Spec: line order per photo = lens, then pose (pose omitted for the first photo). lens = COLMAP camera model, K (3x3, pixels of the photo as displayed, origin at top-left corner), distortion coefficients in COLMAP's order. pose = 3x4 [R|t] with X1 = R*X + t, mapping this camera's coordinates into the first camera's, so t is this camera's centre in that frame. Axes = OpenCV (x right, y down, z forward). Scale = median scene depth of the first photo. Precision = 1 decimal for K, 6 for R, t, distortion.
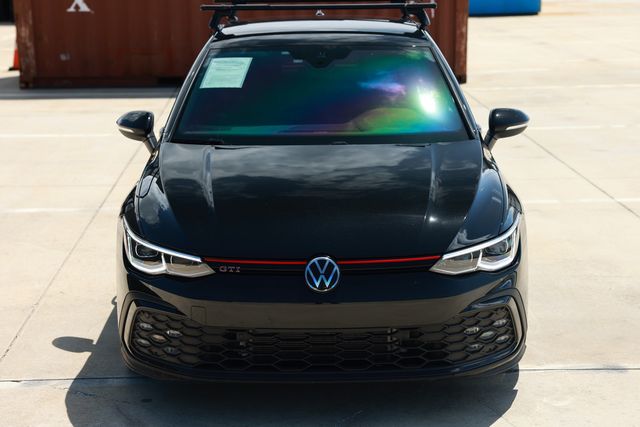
lens RADIAL K [[1178.1, 0, 320.0], [0, 1178.1, 213.5], [0, 0, 1]] dist [0.193620, 0.148308]
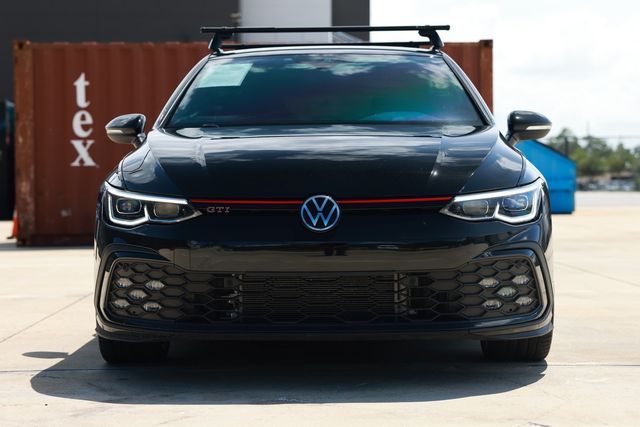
lens RADIAL K [[1266.0, 0, 320.0], [0, 1266.0, 213.5], [0, 0, 1]] dist [0.254319, -0.136220]
pose [[0.999798, -0.000439, -0.020109, 0.020364], [-0.003903, 0.976518, -0.215401, 0.251581], [0.019732, 0.215436, 0.976319, 0.053666]]
